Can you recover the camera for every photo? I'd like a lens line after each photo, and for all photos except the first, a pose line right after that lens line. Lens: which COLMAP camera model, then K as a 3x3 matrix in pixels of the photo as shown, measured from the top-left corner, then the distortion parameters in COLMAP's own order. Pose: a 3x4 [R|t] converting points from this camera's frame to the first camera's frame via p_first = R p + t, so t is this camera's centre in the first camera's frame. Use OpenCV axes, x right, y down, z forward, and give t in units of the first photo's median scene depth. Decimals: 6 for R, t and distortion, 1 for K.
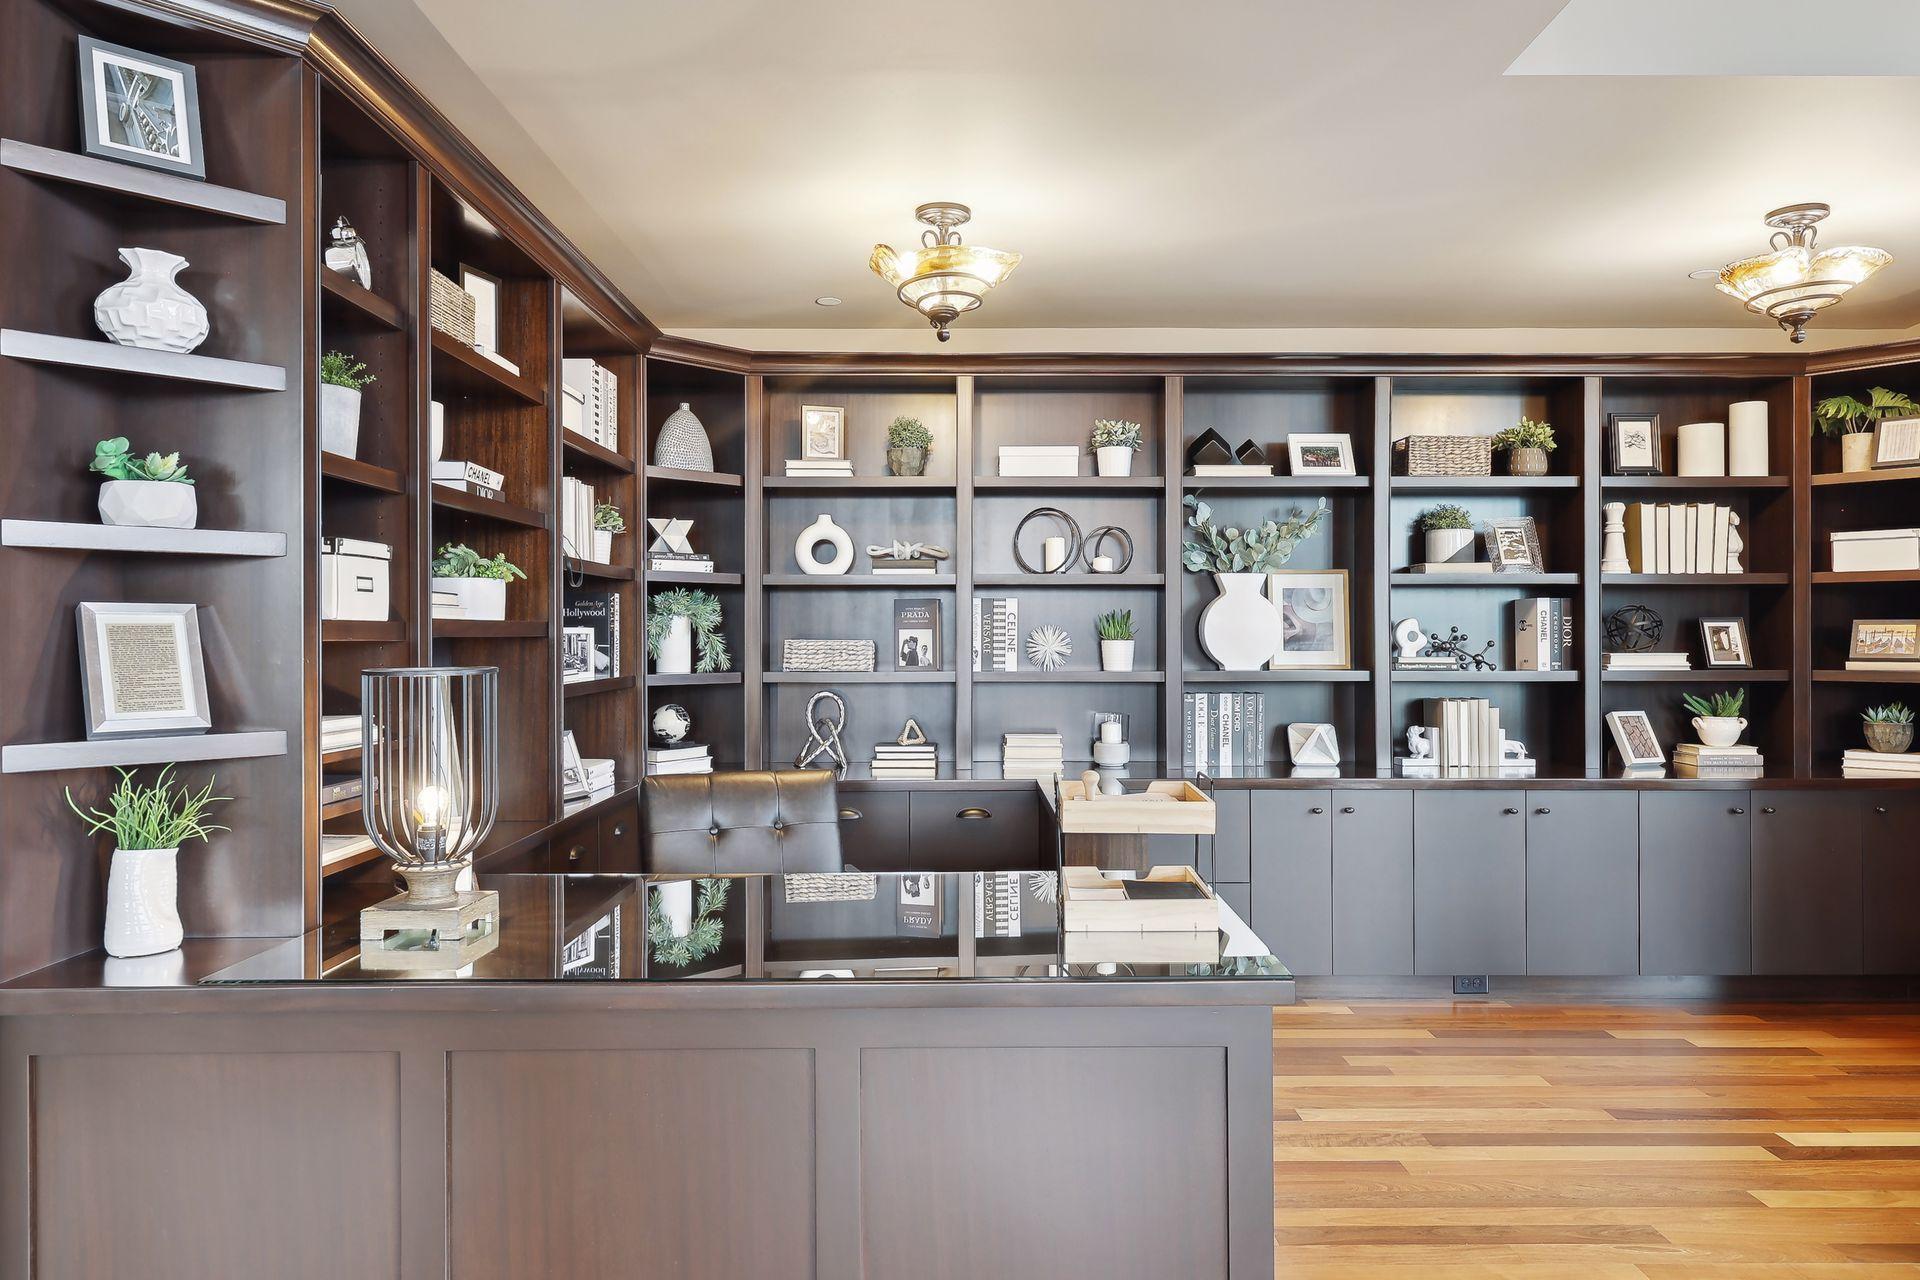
lens RADIAL K [[1254.6, 0, 956.8], [0, 1254.6, 633.0], [0, 0, 1]] dist [-0.004664, -0.001098]
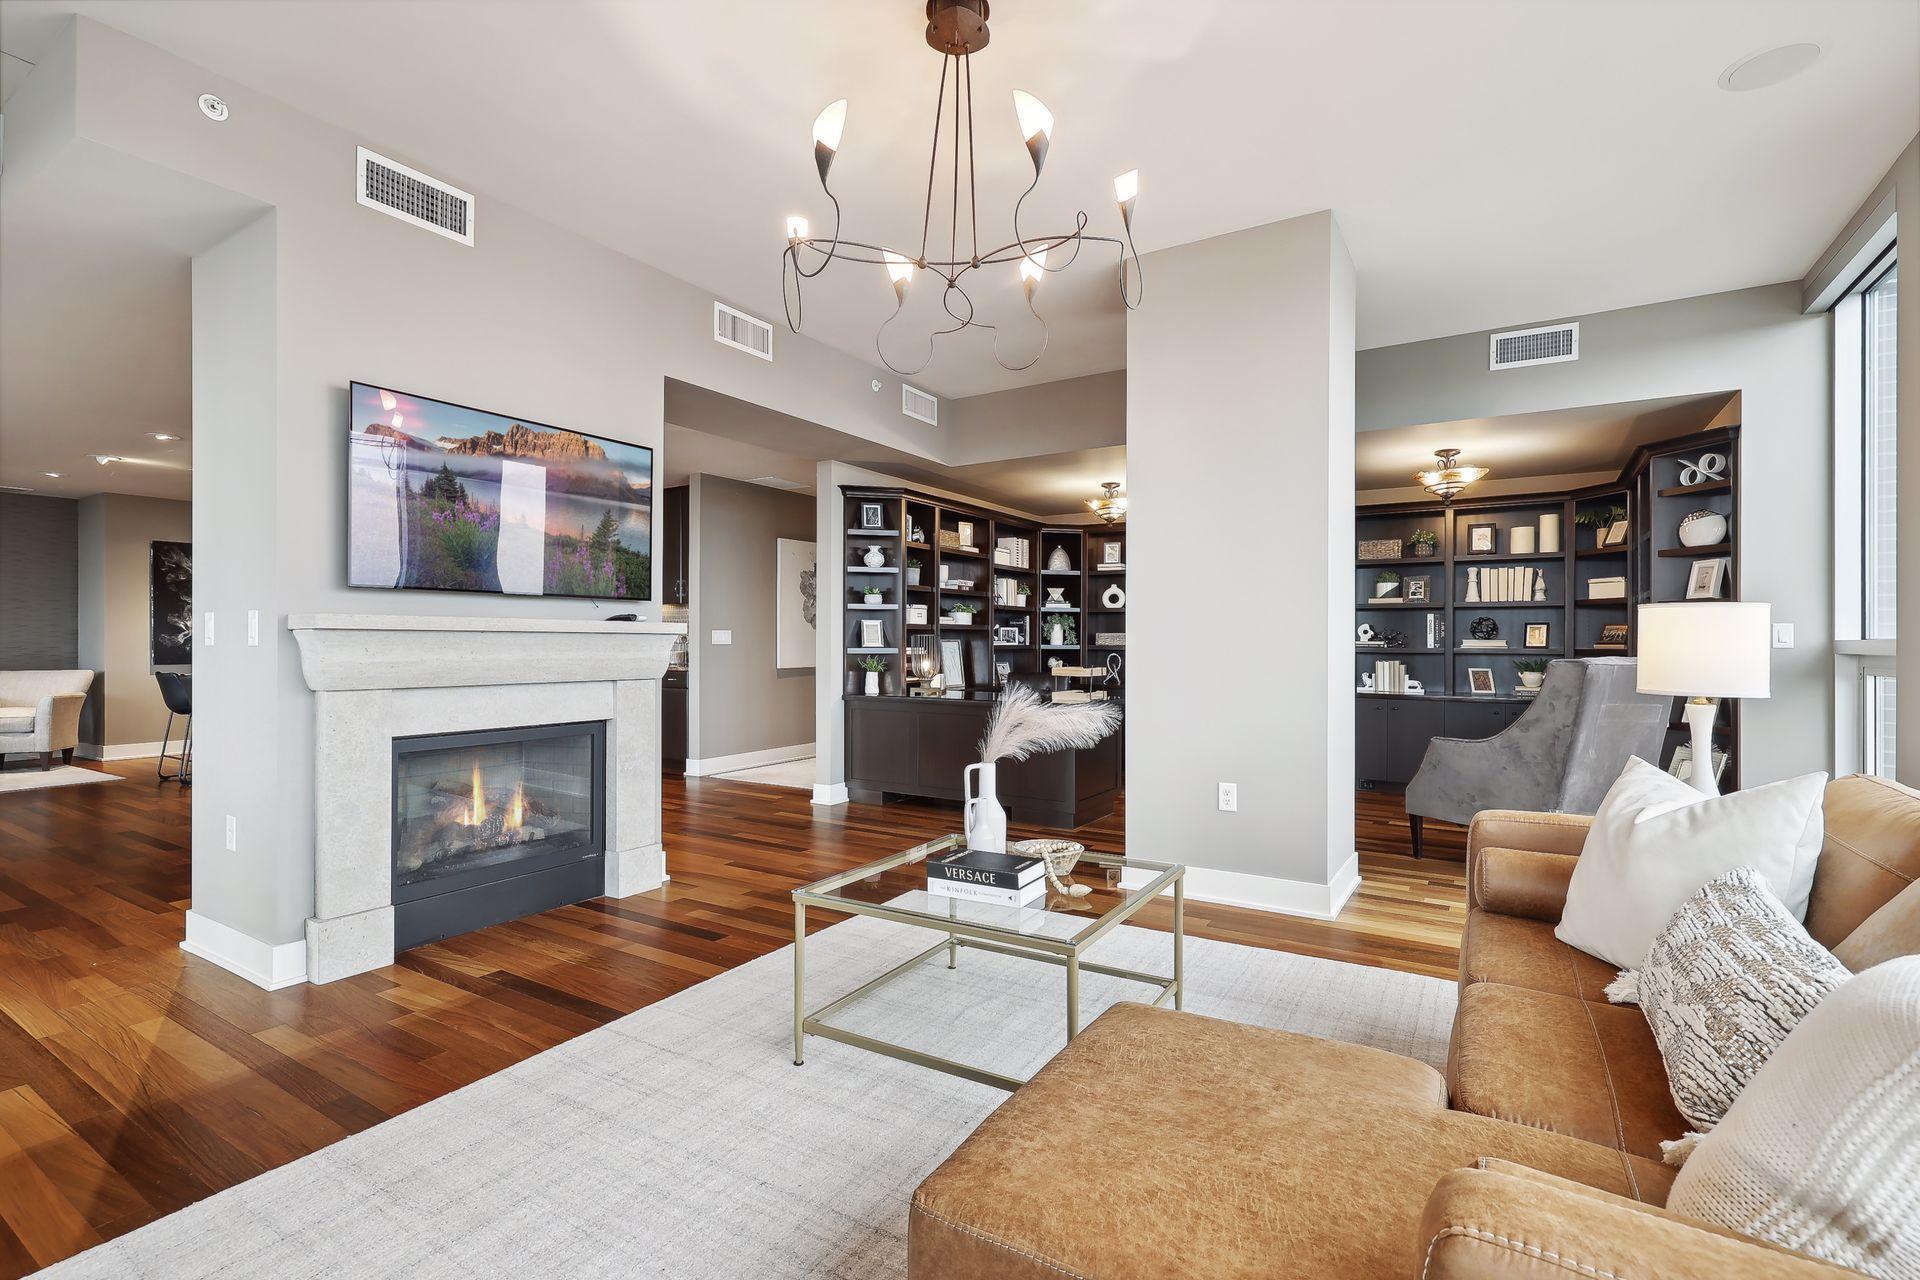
lens RADIAL K [[863.3, 0, 971.4], [0, 863.3, 637.3], [0, 0, 1]] dist [-0.001427, -0.000755]
pose [[0.849431, 0.002478, -0.527694, 0.581512], [-0.005069, 0.999981, -0.003464, 0.021148], [0.527675, 0.005617, 0.849428, -0.659020]]
